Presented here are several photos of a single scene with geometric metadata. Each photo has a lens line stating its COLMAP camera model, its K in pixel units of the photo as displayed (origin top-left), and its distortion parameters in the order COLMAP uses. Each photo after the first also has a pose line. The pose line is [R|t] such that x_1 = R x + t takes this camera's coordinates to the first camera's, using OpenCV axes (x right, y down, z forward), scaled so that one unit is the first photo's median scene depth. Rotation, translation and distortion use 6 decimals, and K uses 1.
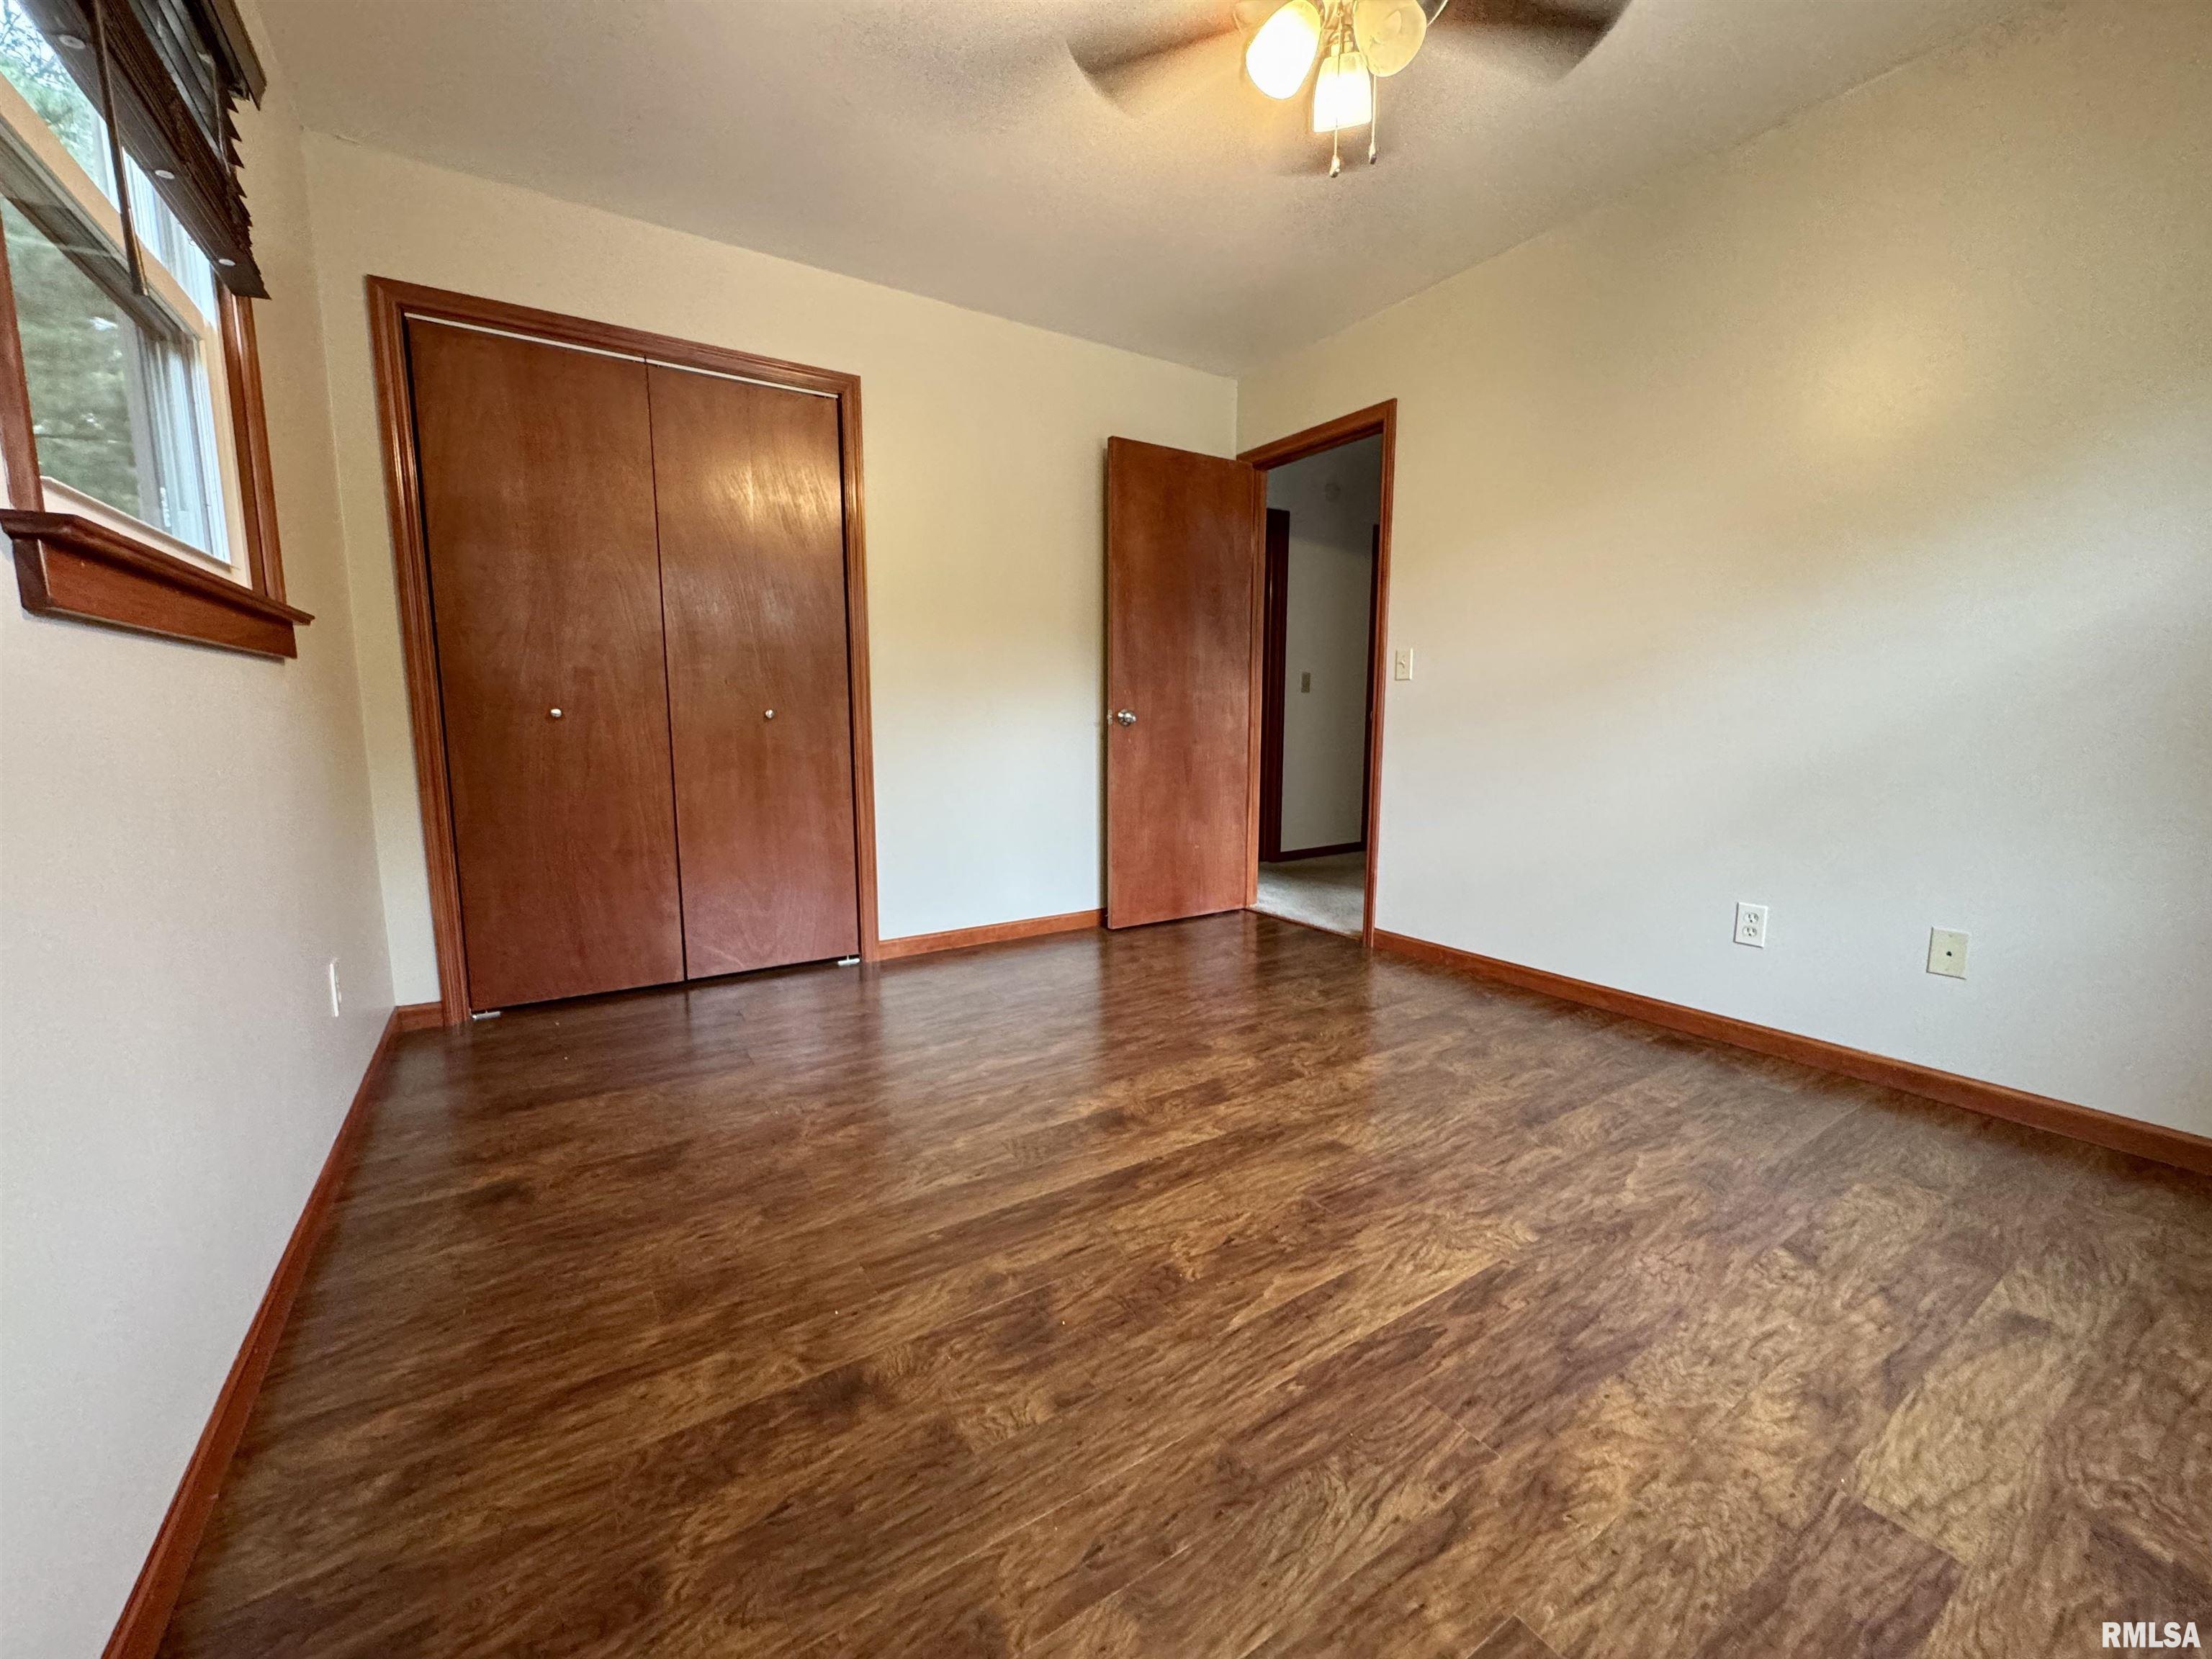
lens RADIAL K [[882.9, 0, 1103.6], [0, 882.9, 829.1], [0, 0, 1]] dist [-0.002233, 0.000439]
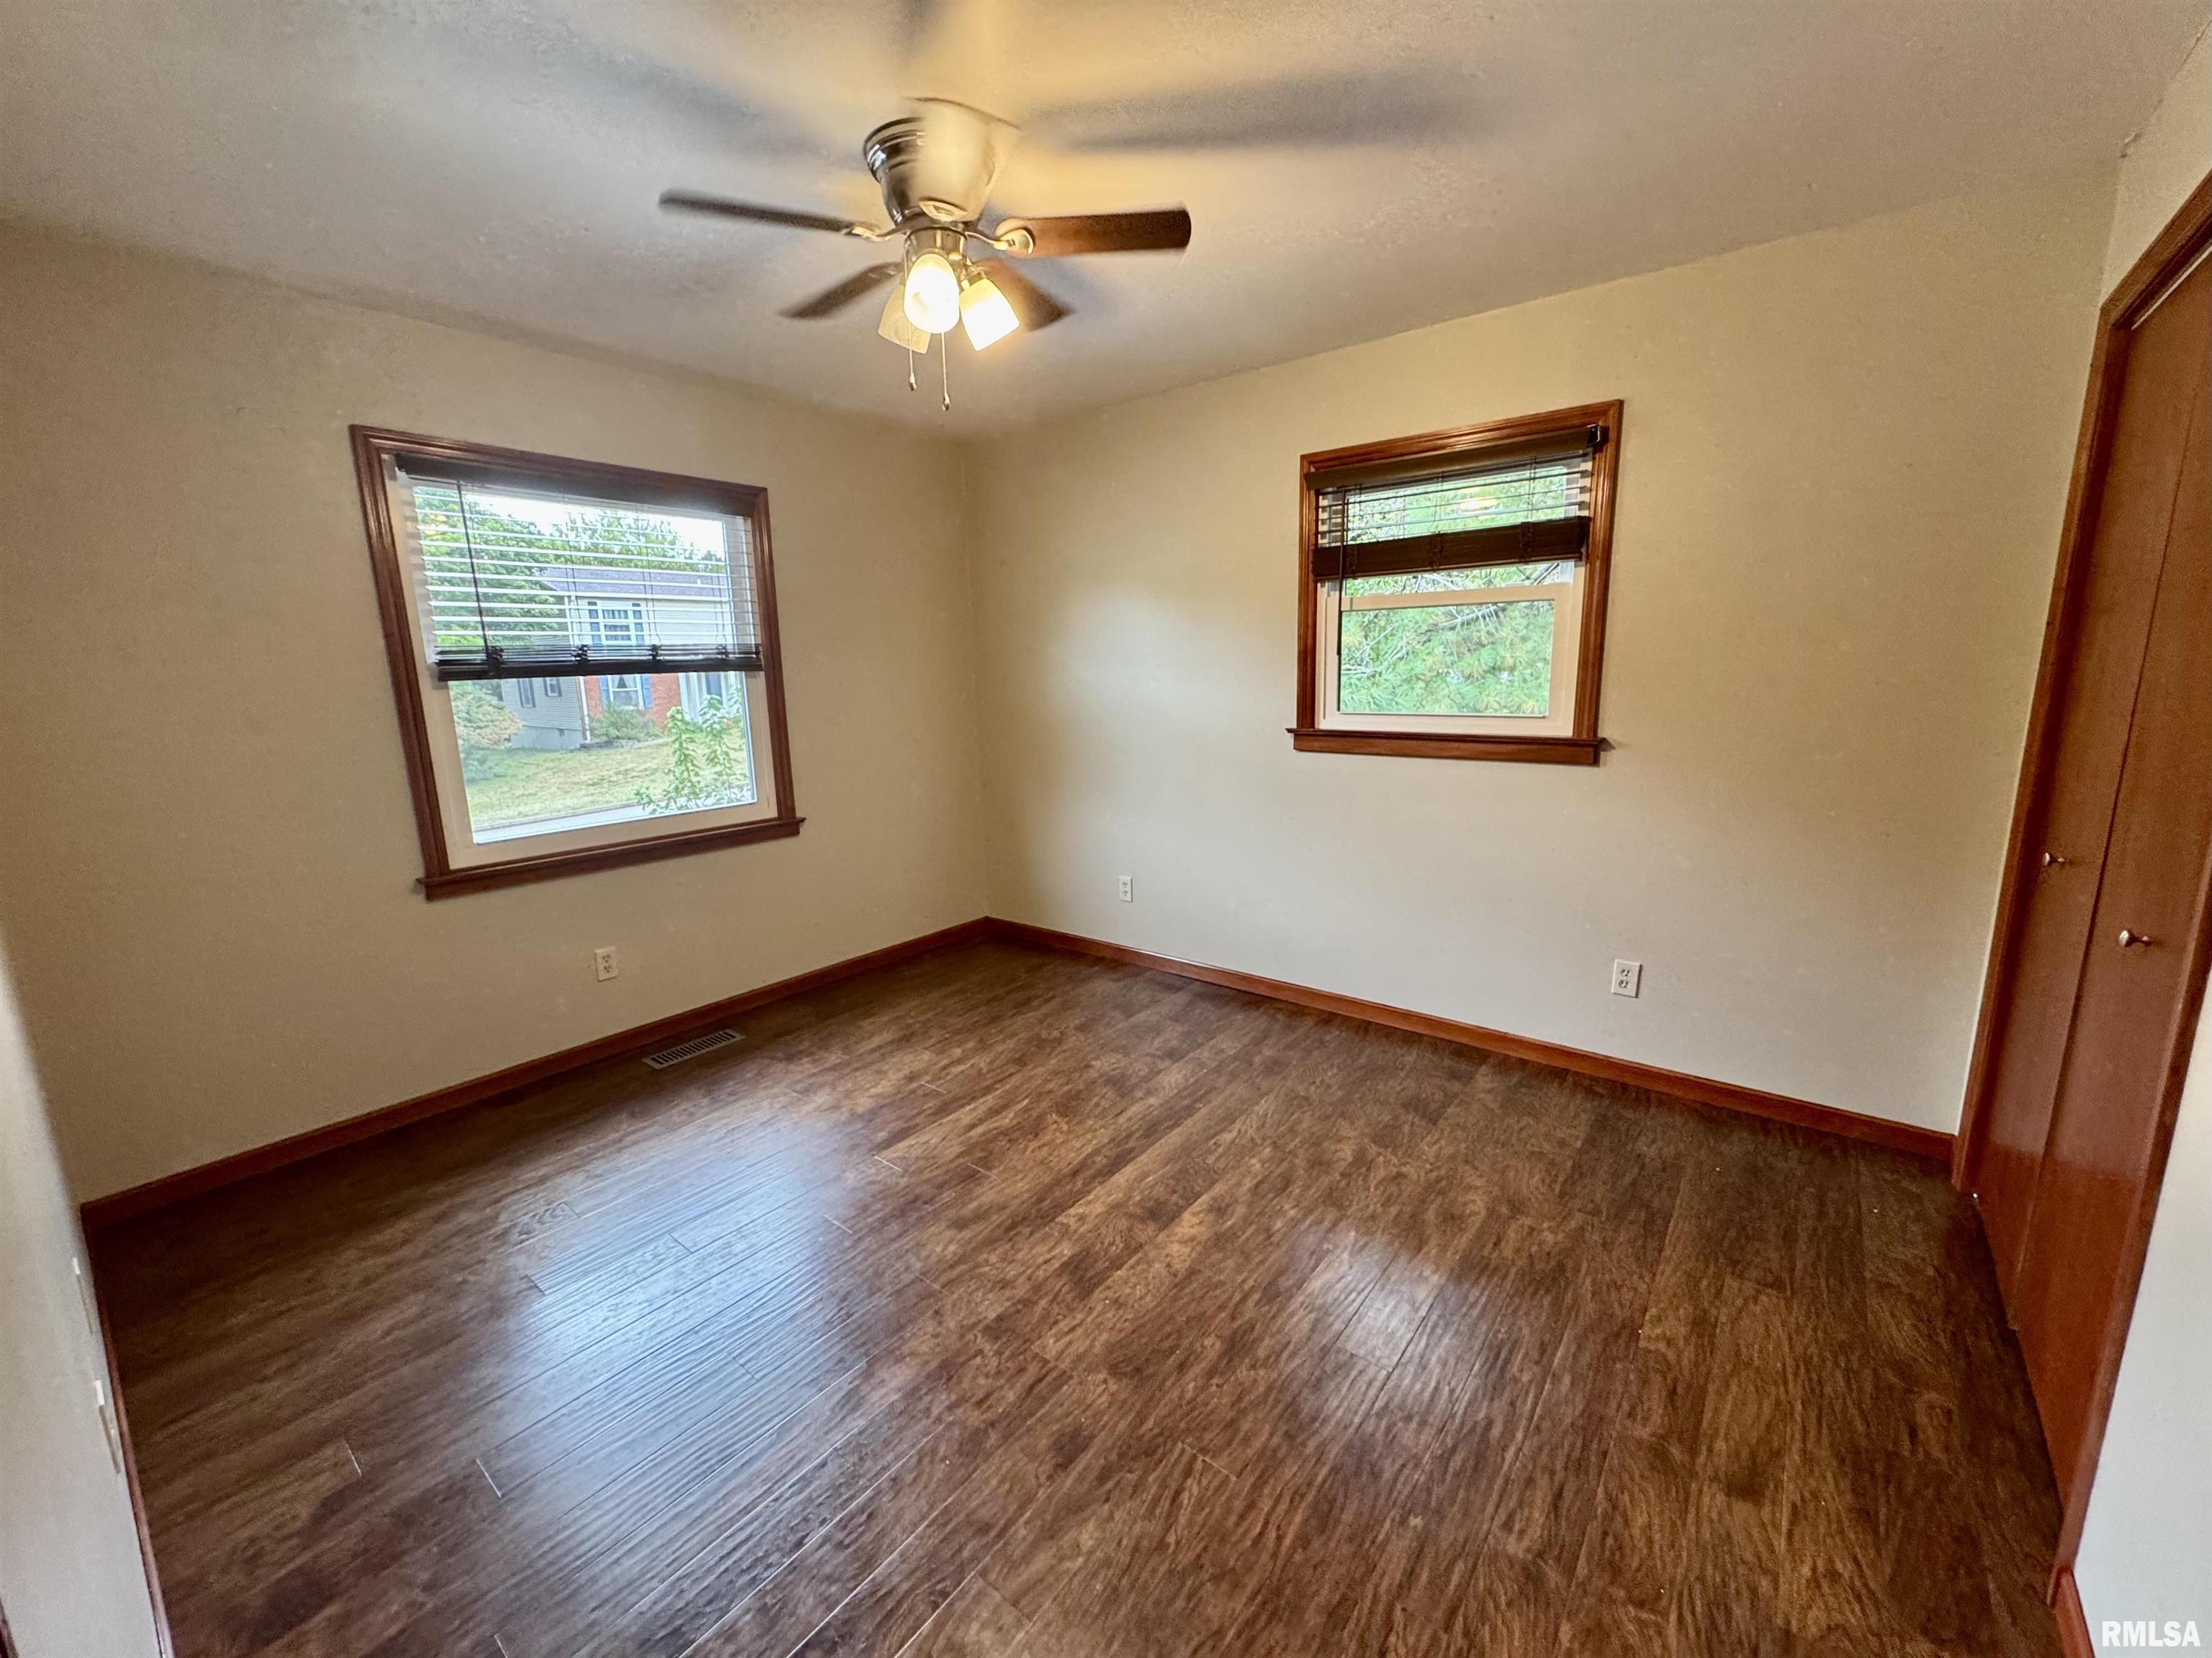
lens RADIAL K [[882.9, 0, 1095.3], [0, 882.9, 822.7], [0, 0, 1]] dist [-0.002233, 0.000439]
pose [[-0.952107, 0.076659, -0.295999, 0.478731], [-0.017568, 0.952747, 0.303255, -0.597176], [0.305260, 0.293932, -0.905771, 2.345133]]
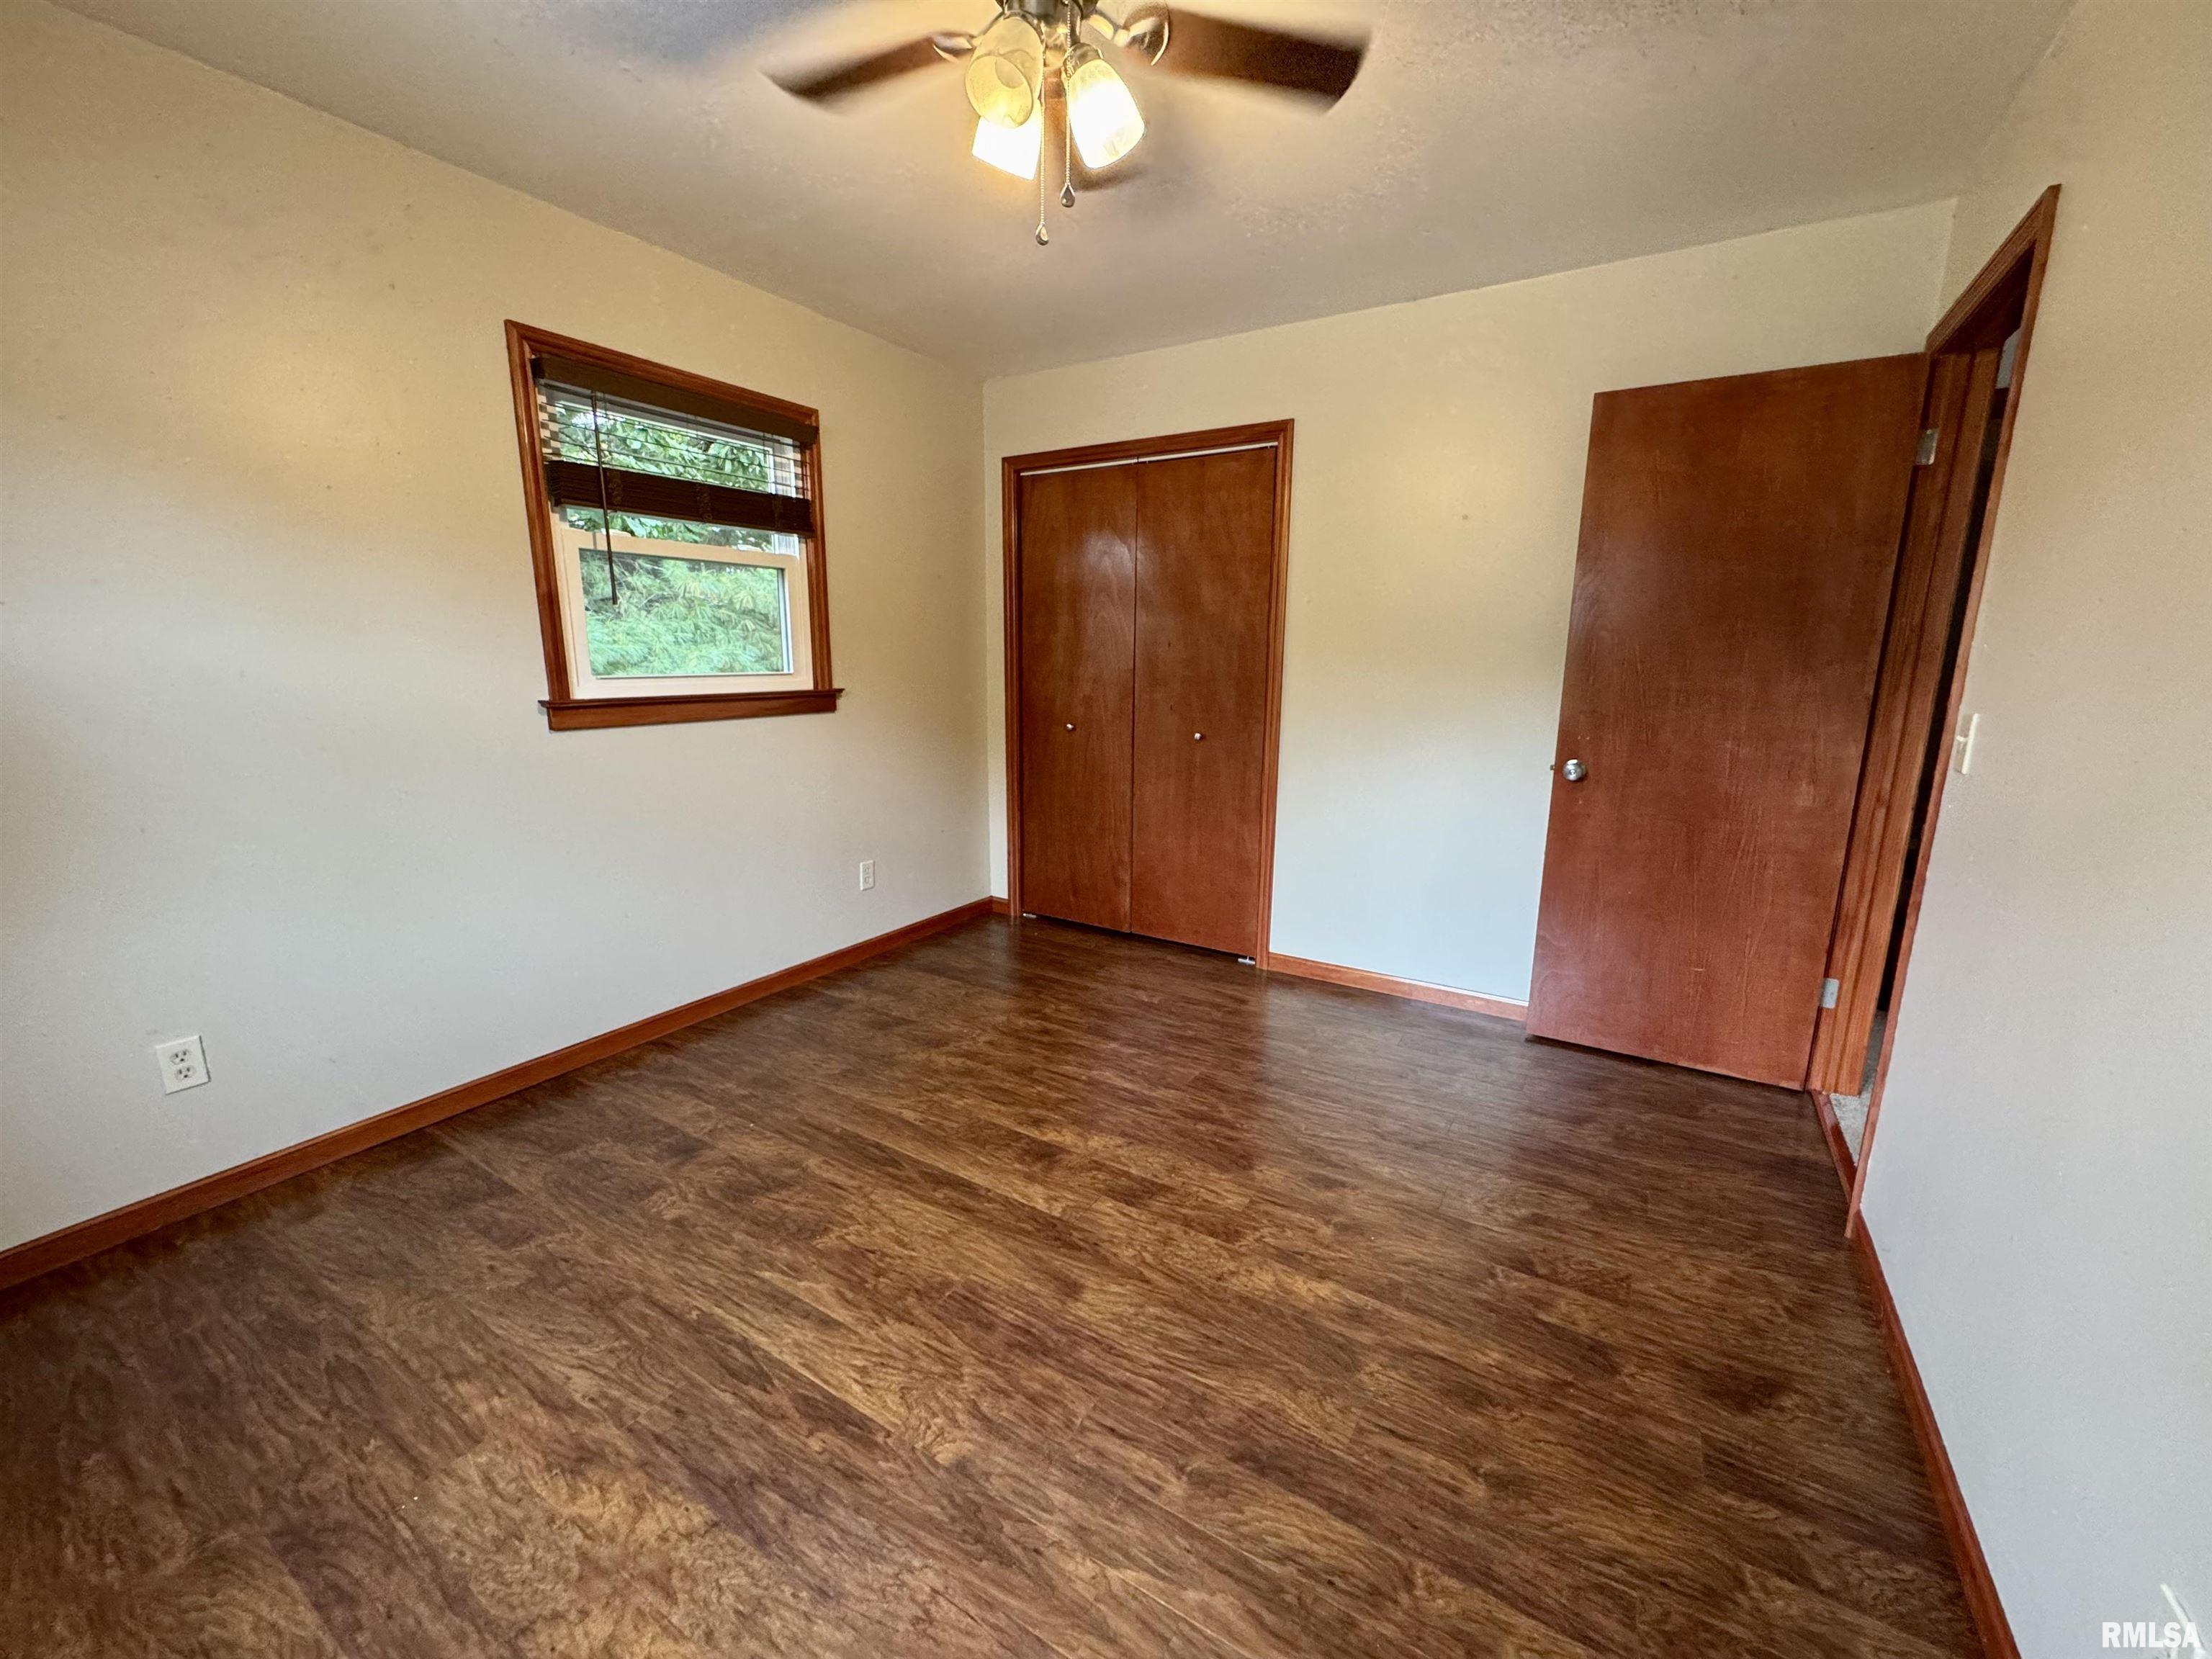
lens RADIAL K [[882.9, 0, 1106.6], [0, 882.9, 831.1], [0, 0, 1]] dist [-0.002233, 0.000439]
pose [[0.423734, 0.185645, -0.886558, 1.221726], [-0.129453, 0.981136, 0.143577, -0.304499], [0.896489, 0.053930, 0.439773, 0.720624]]
